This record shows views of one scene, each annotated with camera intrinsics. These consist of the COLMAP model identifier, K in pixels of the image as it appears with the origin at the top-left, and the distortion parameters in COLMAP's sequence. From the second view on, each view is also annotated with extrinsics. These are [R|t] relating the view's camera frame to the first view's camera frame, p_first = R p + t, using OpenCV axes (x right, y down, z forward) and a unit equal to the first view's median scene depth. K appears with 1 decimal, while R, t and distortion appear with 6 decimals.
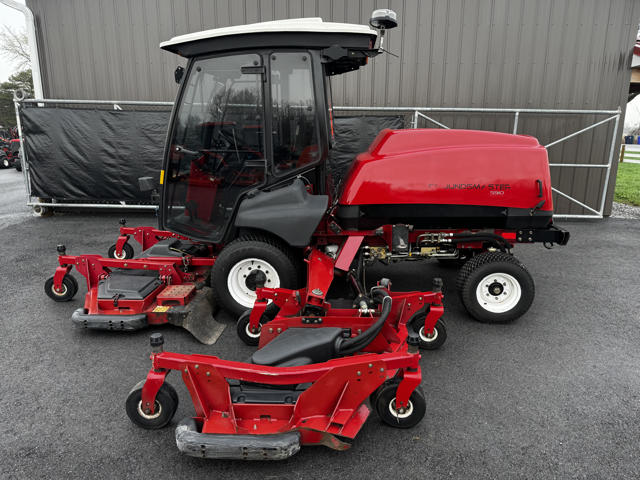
lens RADIAL K [[459.6, 0, 320.0], [0, 459.6, 240.0], [0, 0, 1]] dist [0.005903, -0.001101]
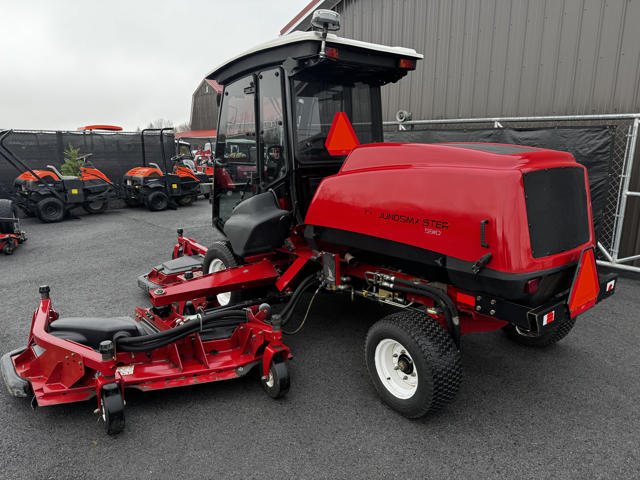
lens RADIAL K [[459.6, 0, 320.0], [0, 459.6, 240.0], [0, 0, 1]] dist [0.005903, -0.001101]
pose [[0.678009, 0.148970, -0.719800, 0.744338], [-0.174007, 0.983942, 0.039733, -0.084624], [0.714161, 0.098311, 0.693043, 0.368776]]
